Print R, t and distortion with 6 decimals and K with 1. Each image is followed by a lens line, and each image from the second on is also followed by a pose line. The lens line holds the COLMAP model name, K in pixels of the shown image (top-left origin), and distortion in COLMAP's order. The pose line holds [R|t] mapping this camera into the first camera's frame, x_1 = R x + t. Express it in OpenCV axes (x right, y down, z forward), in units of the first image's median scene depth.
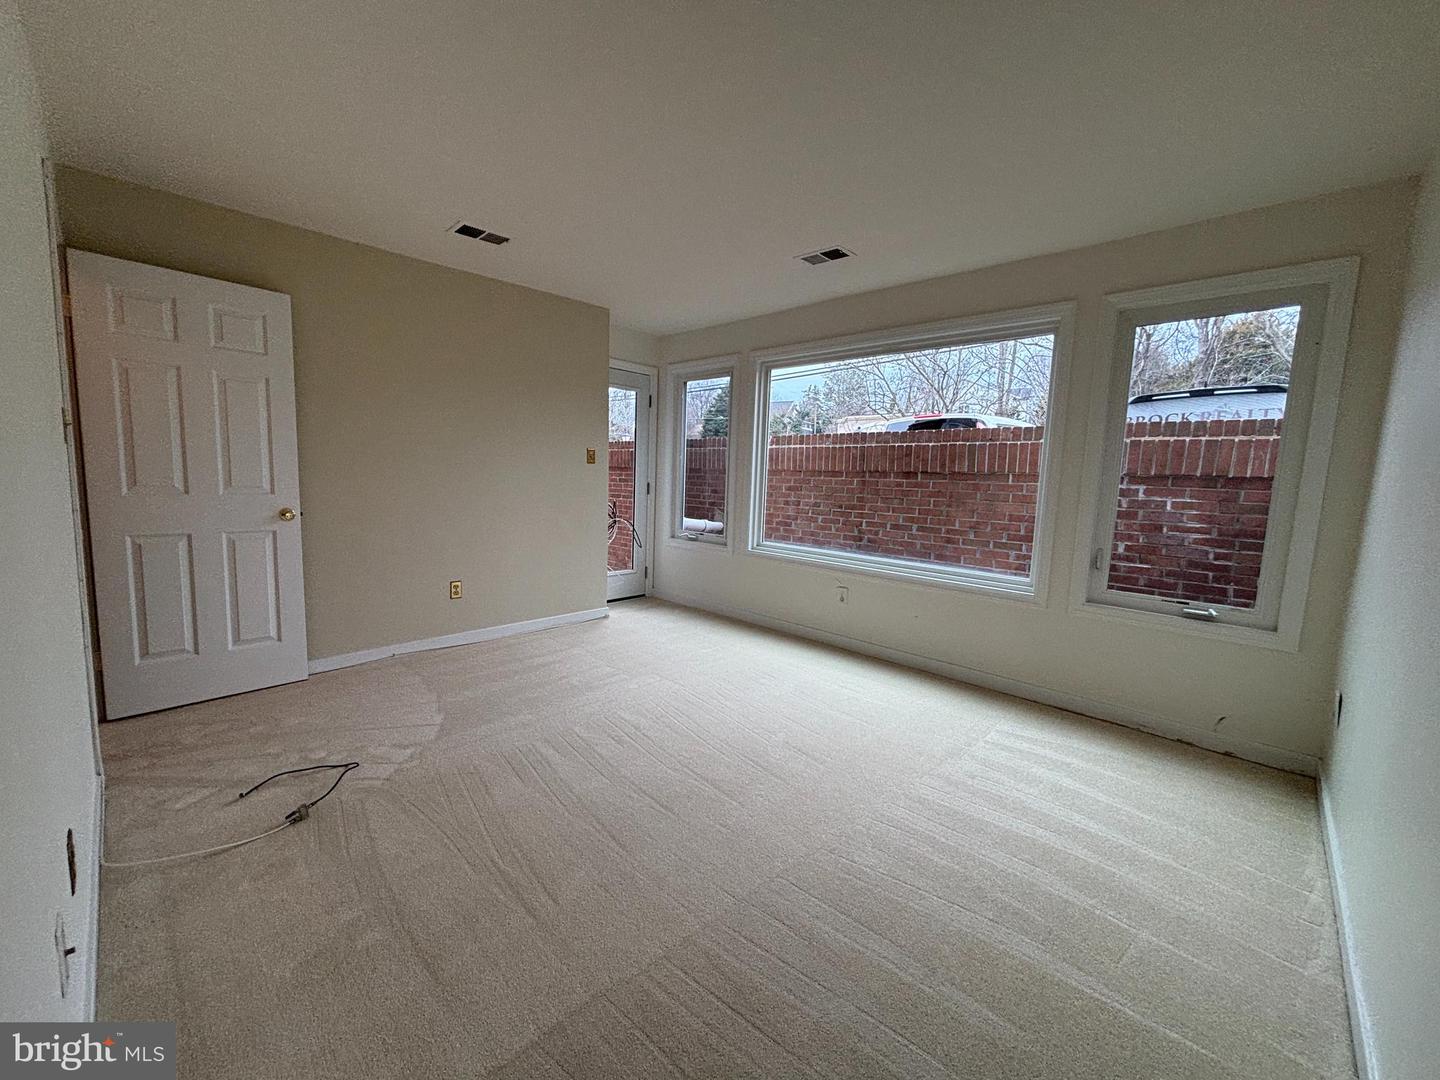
lens RADIAL K [[579.1, 0, 701.0], [0, 579.1, 532.0], [0, 0, 1]] dist [-0.000797, 0.000134]
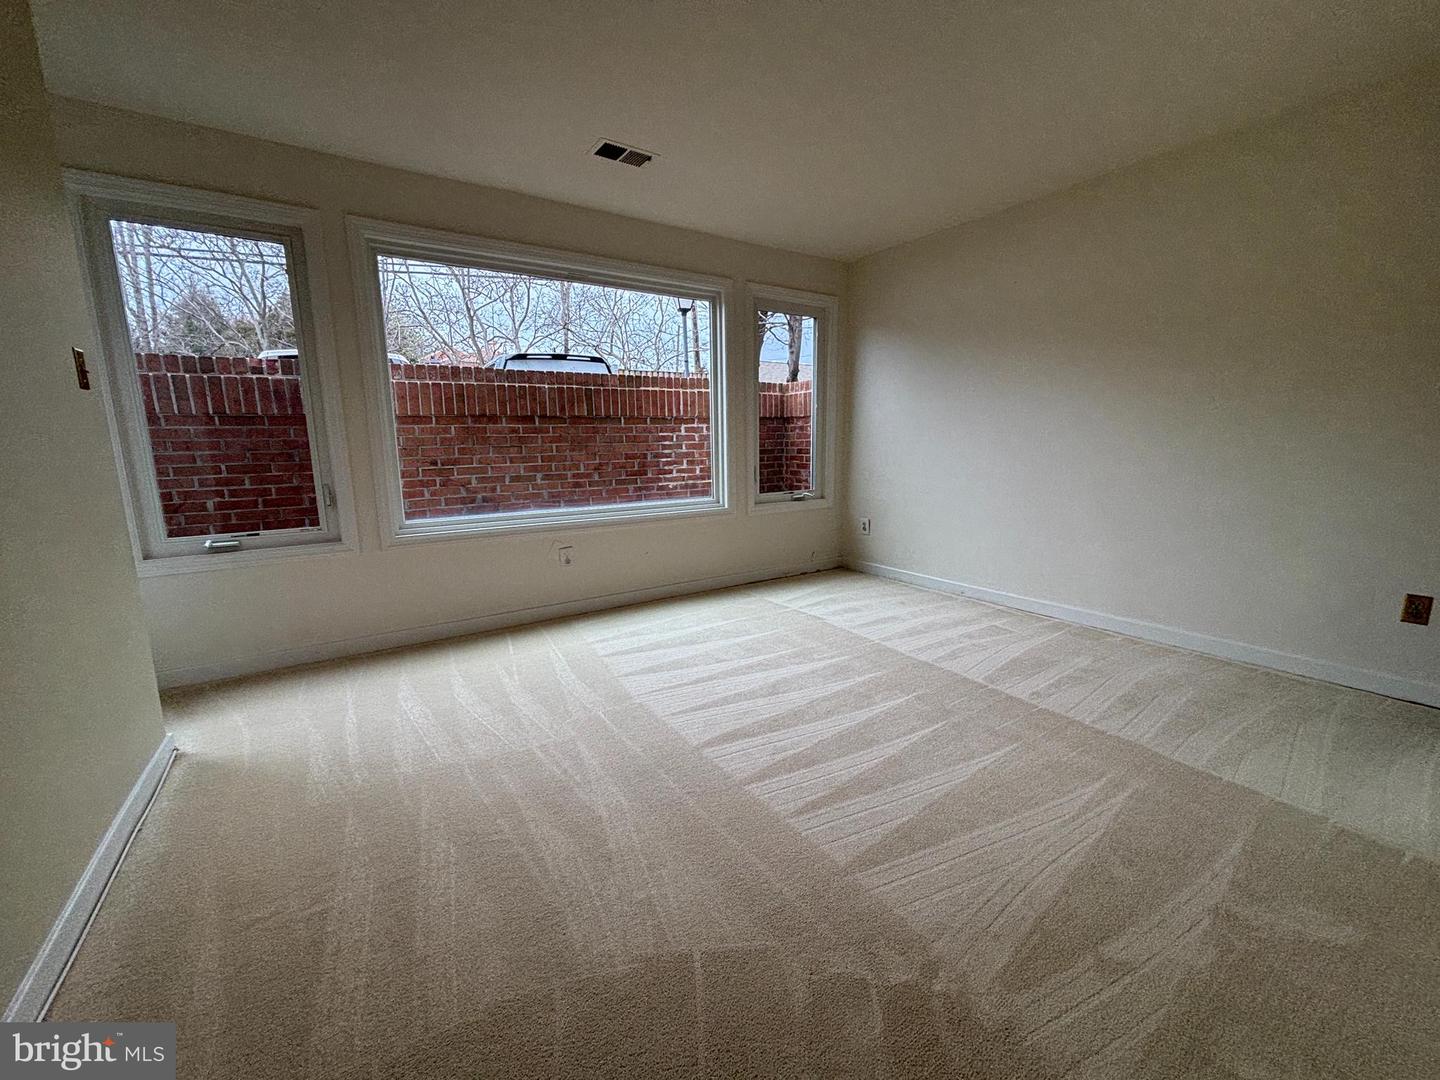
lens RADIAL K [[579.1, 0, 719.2], [0, 579.1, 543.5], [0, 0, 1]] dist [-0.000797, 0.000134]
pose [[0.184978, -0.207043, 0.960685, -0.484259], [0.117247, 0.975223, 0.187601, -0.042130], [-0.975723, 0.077936, 0.204670, 0.512278]]
